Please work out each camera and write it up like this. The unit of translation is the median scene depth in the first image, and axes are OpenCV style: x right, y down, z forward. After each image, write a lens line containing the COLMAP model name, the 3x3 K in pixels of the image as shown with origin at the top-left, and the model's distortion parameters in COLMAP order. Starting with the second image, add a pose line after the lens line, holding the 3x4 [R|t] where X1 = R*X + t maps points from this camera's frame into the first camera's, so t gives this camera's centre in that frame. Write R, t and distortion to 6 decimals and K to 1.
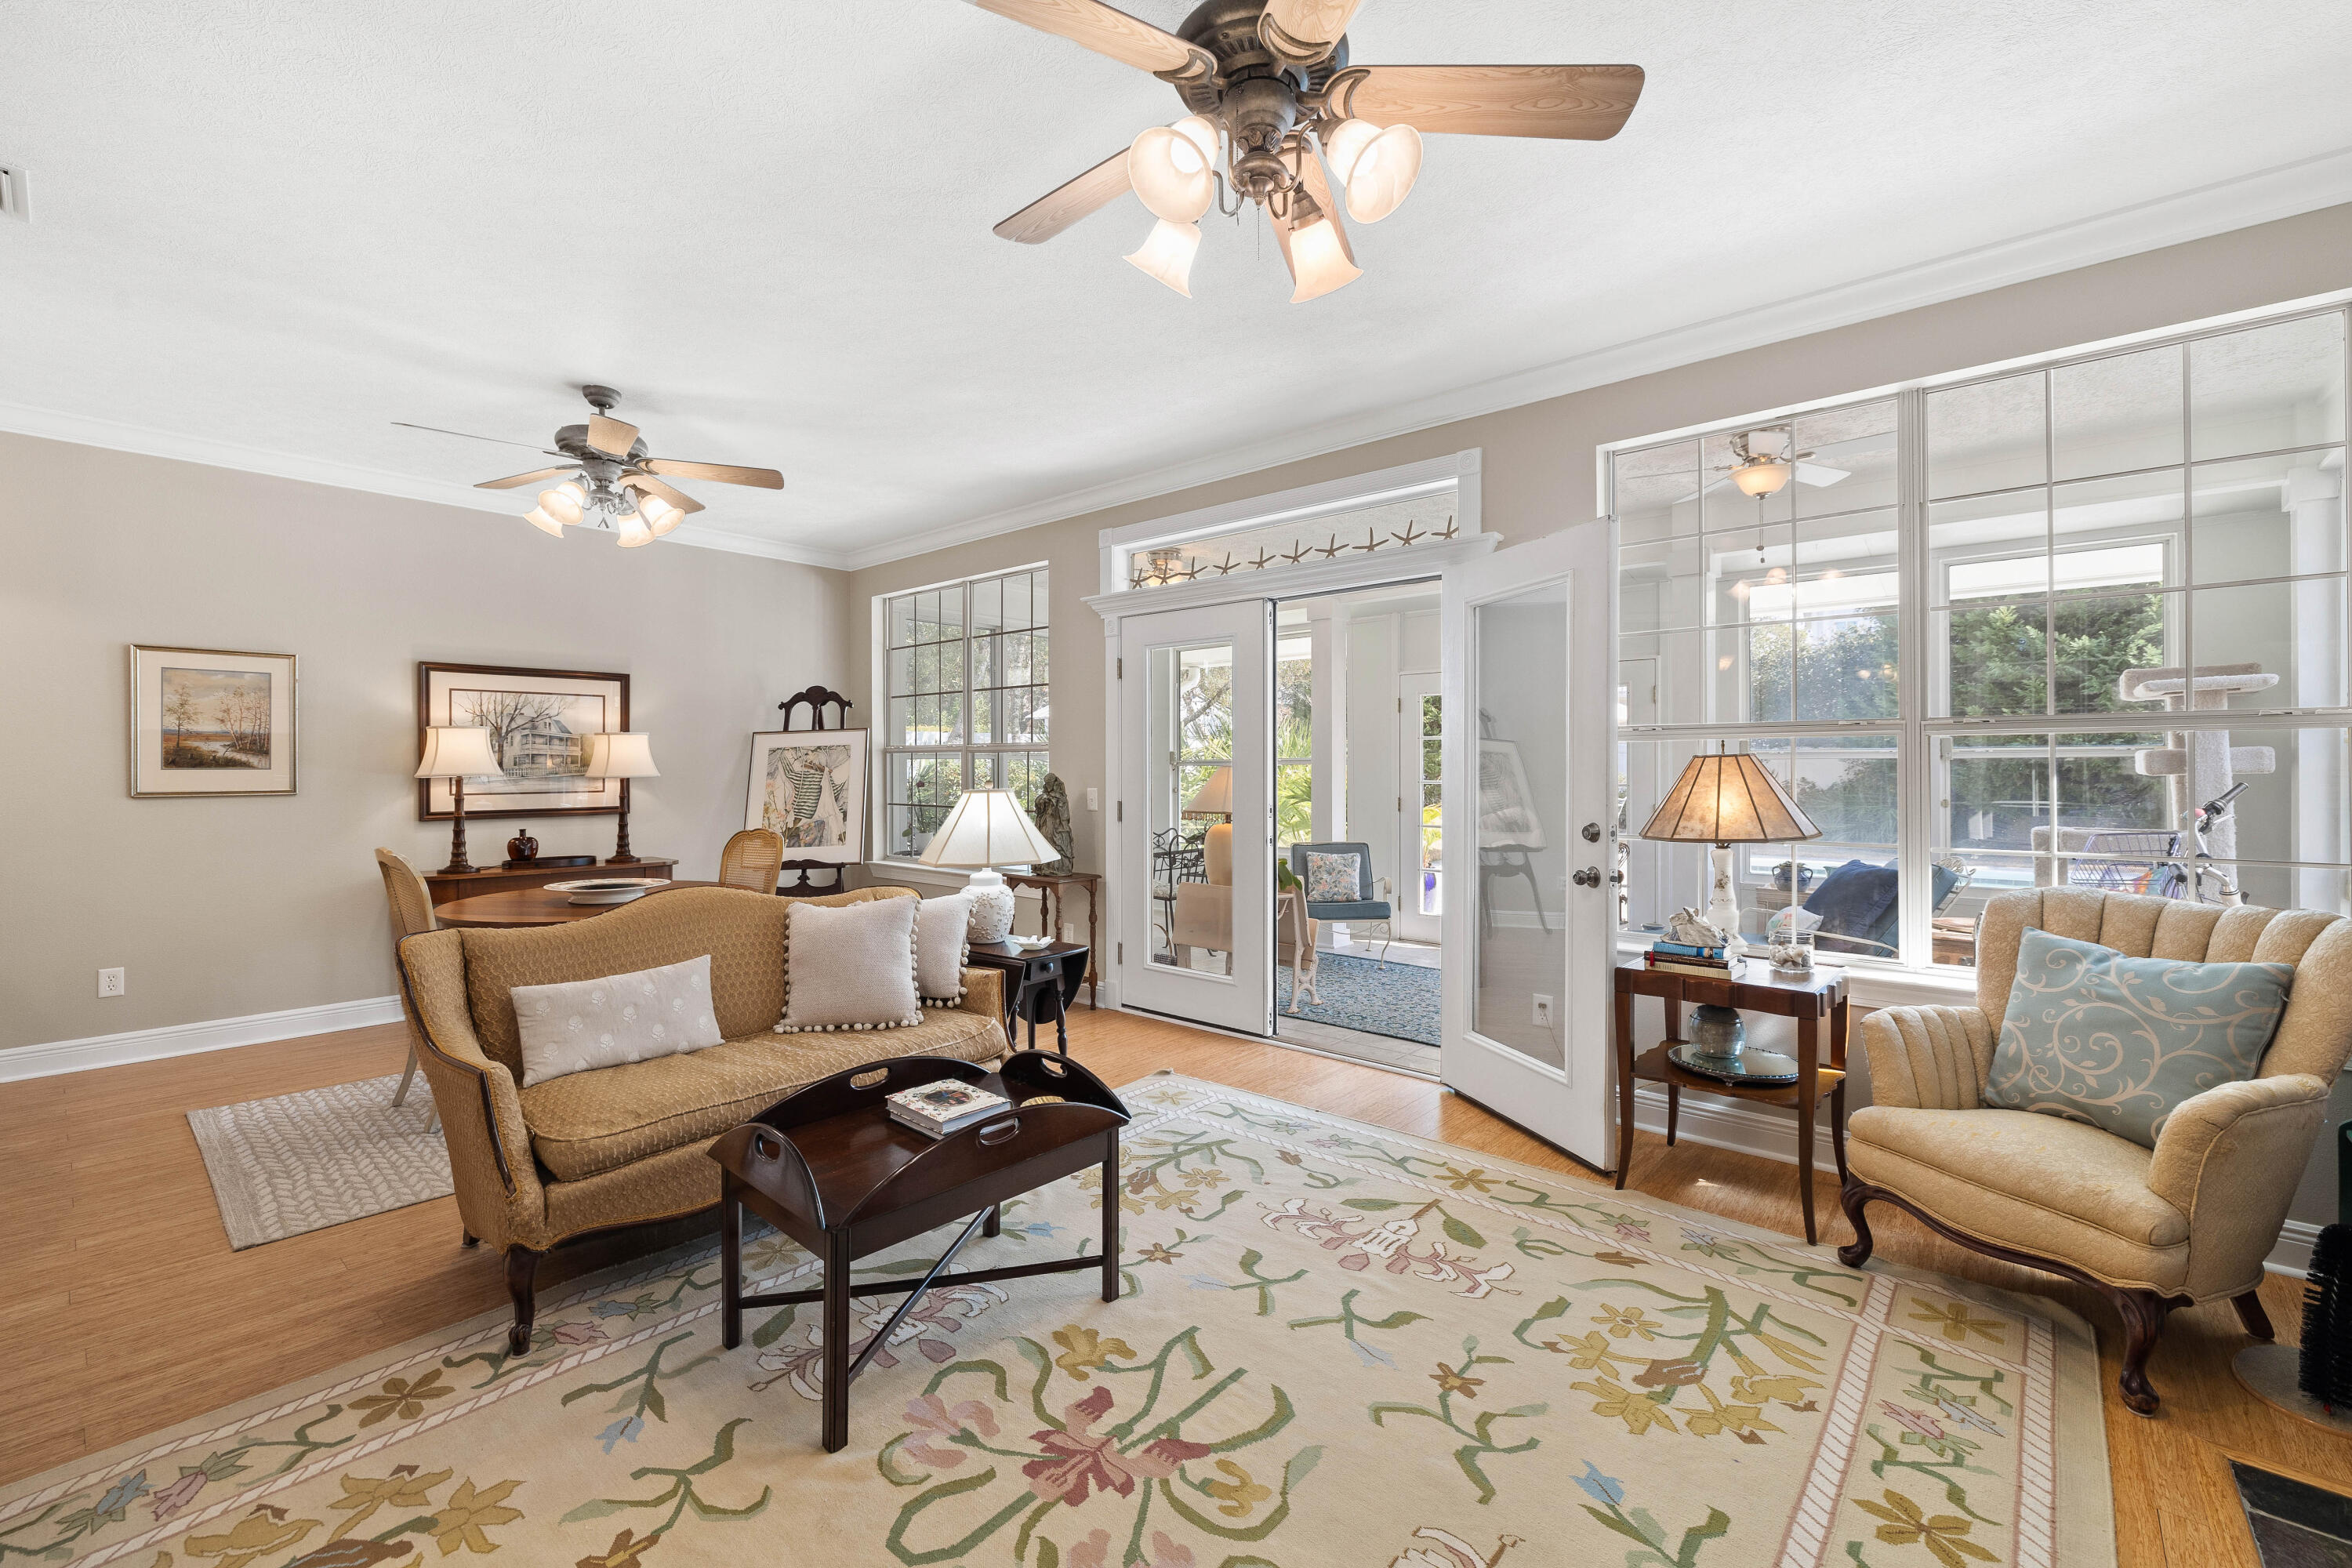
lens RADIAL K [[973.9, 0, 1189.7], [0, 973.9, 764.6], [0, 0, 1]] dist [0.002741, -0.000102]
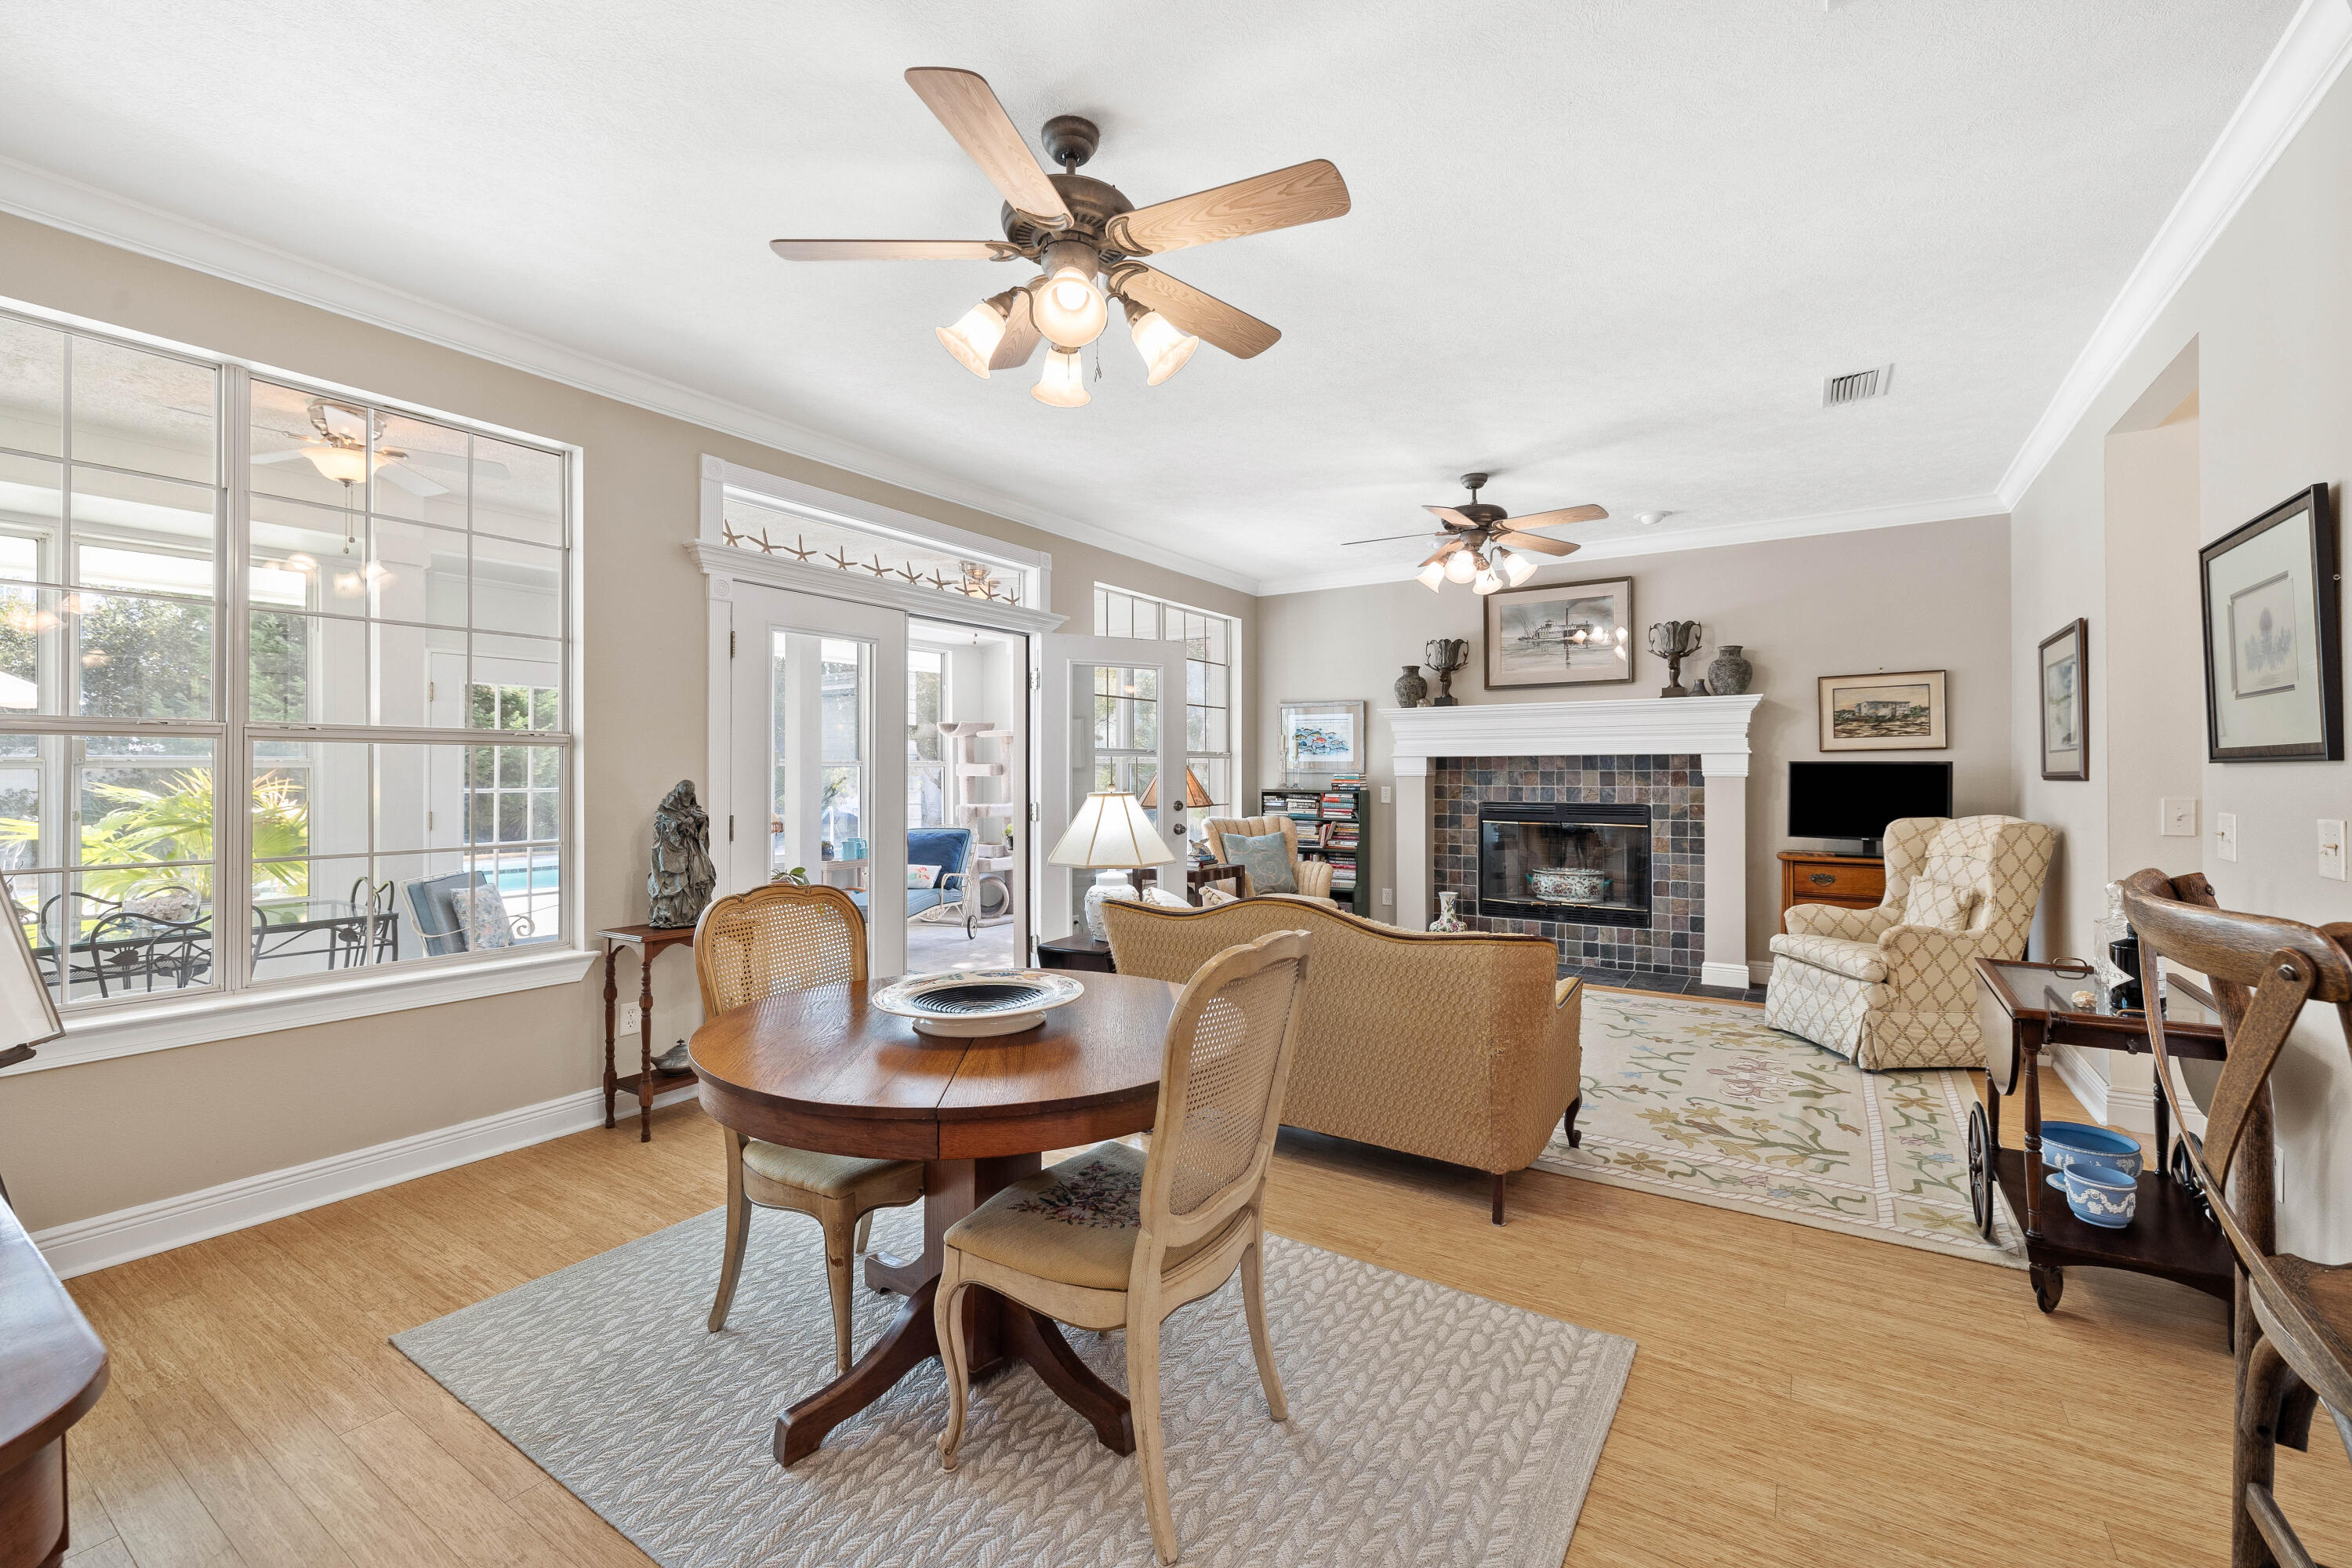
lens RADIAL K [[973.9, 0, 1169.6], [0, 973.9, 776.7], [0, 0, 1]] dist [0.002741, -0.000102]
pose [[-0.119276, -0.000900, 0.992861, -2.030969], [0.001693, 0.999998, 0.001110, 0.014476], [-0.992860, 0.001813, -0.119274, 1.728321]]
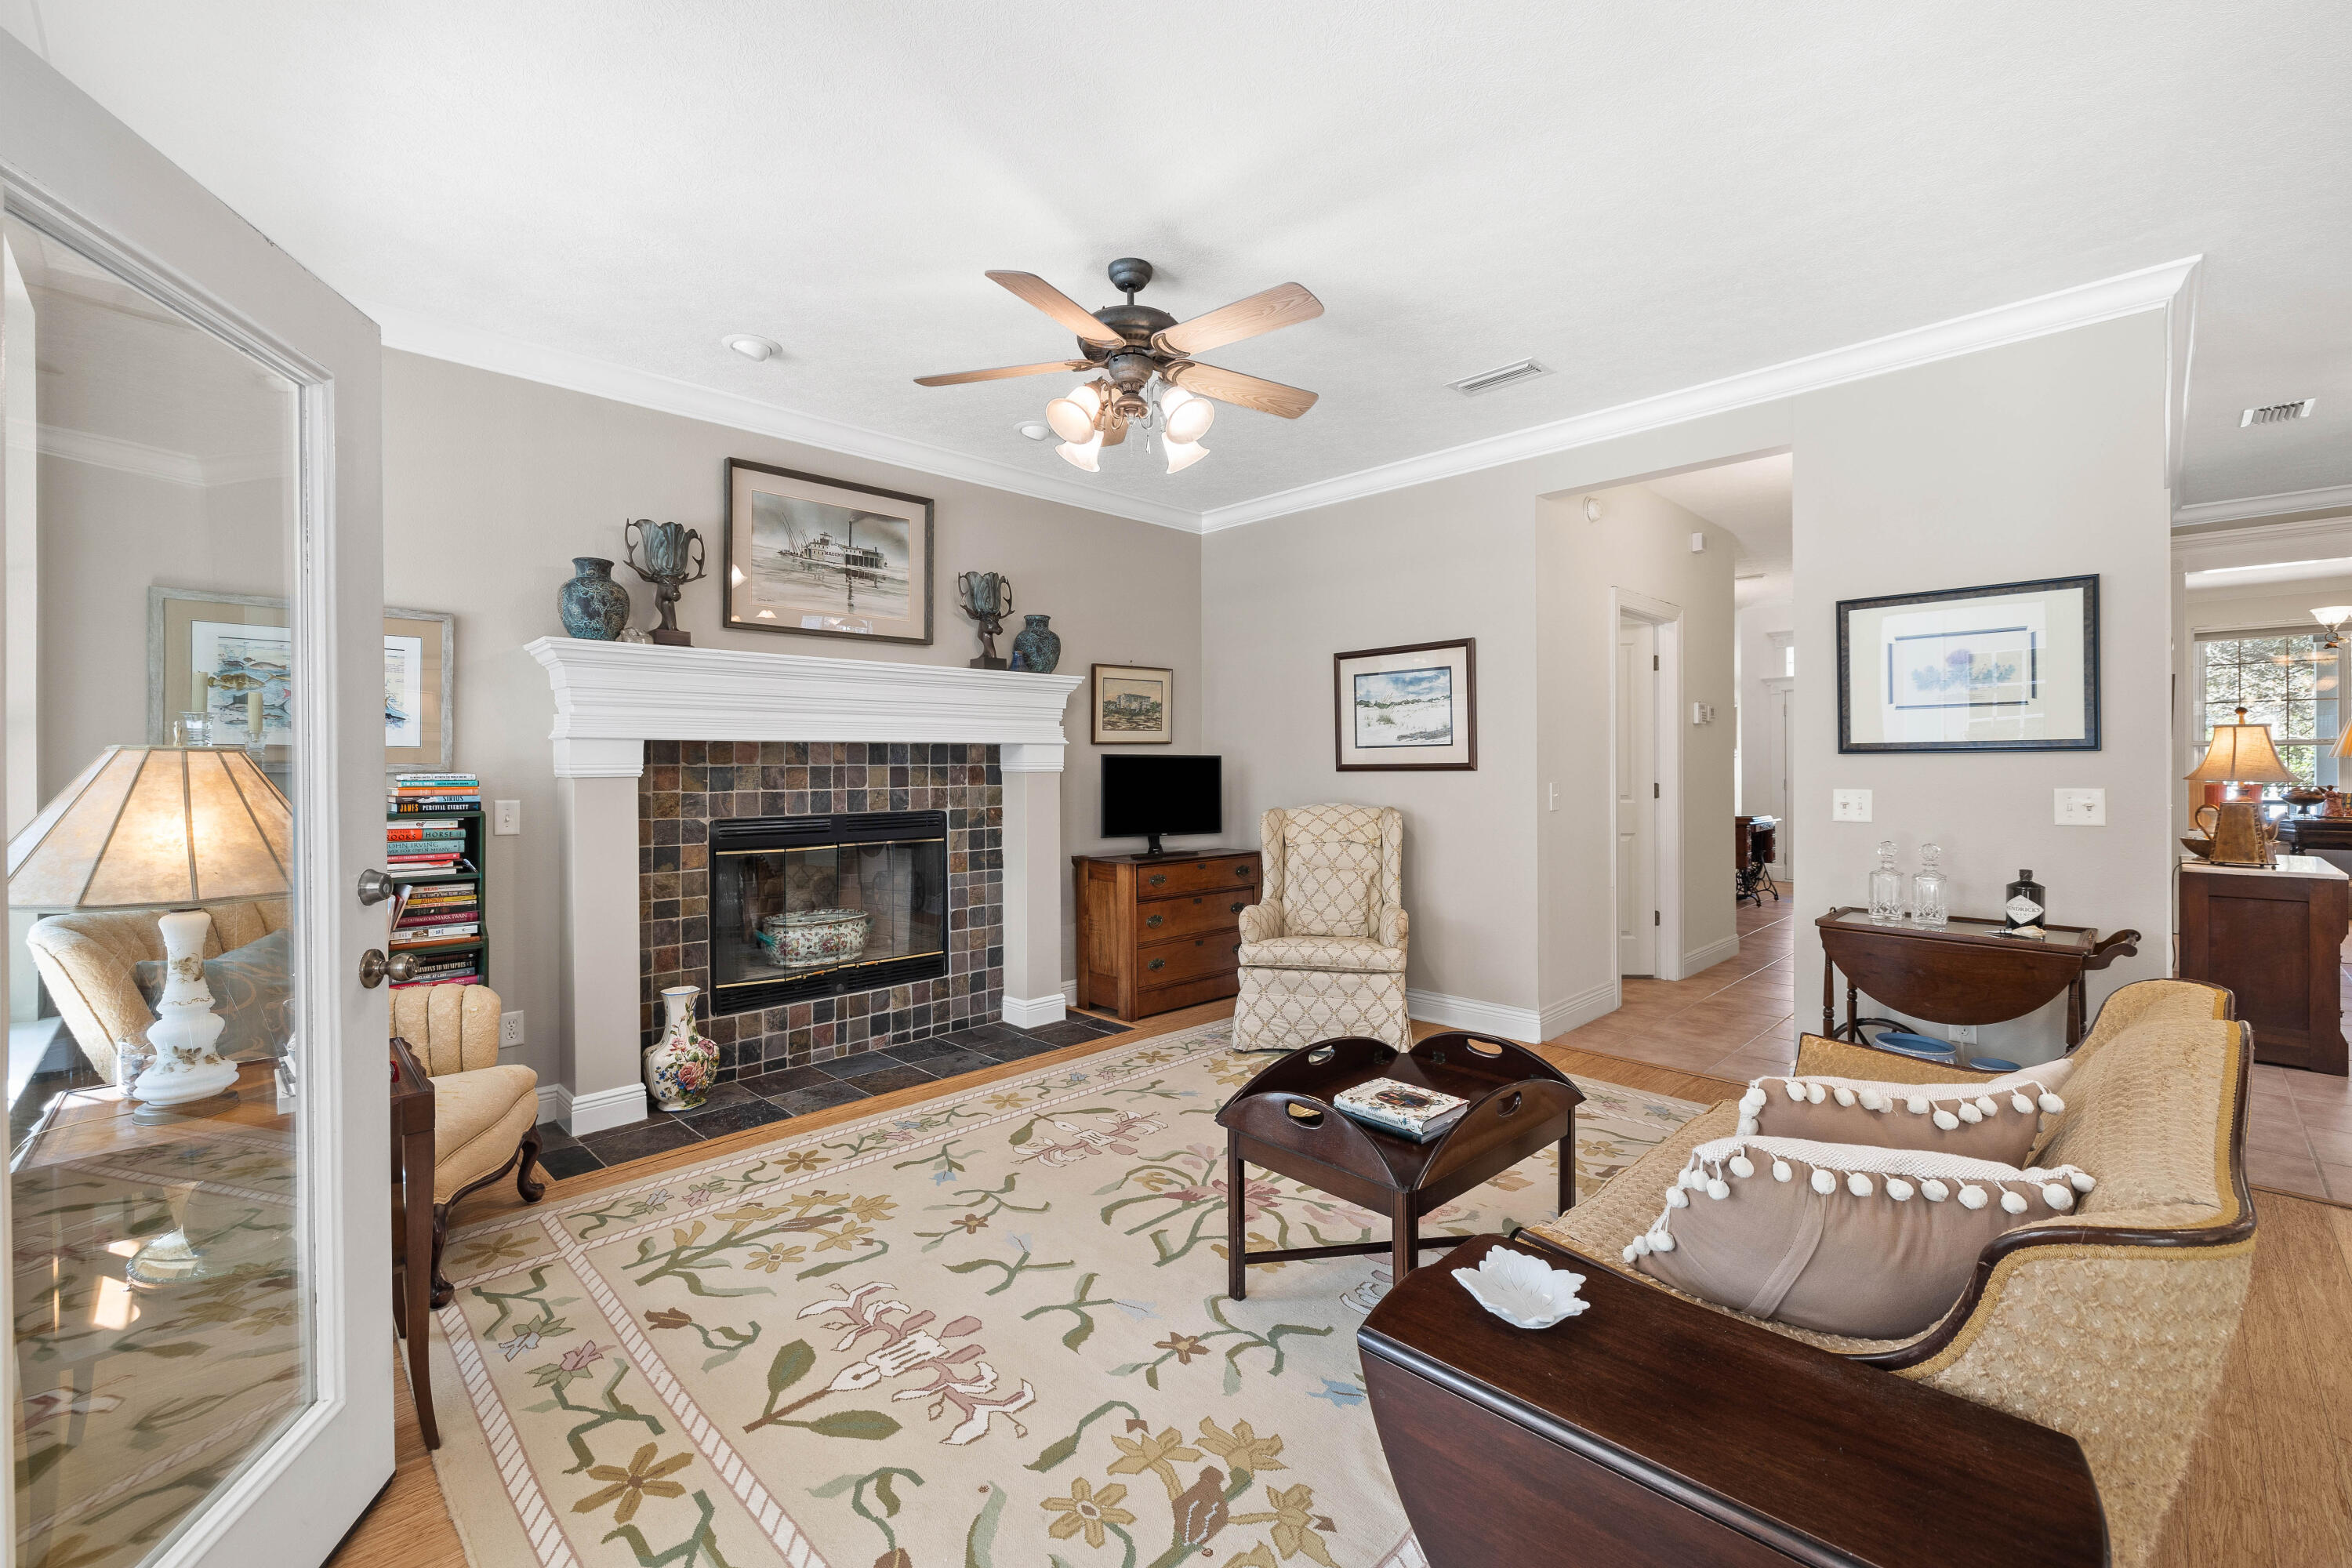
lens RADIAL K [[973.9, 0, 1166.9], [0, 973.9, 771.5], [0, 0, 1]] dist [0.002741, -0.000102]
pose [[-0.995026, 0.008118, 0.099283, -0.117498], [0.008822, 0.999939, 0.006661, 0.006466], [-0.099222, 0.007504, -0.995037, 2.068241]]
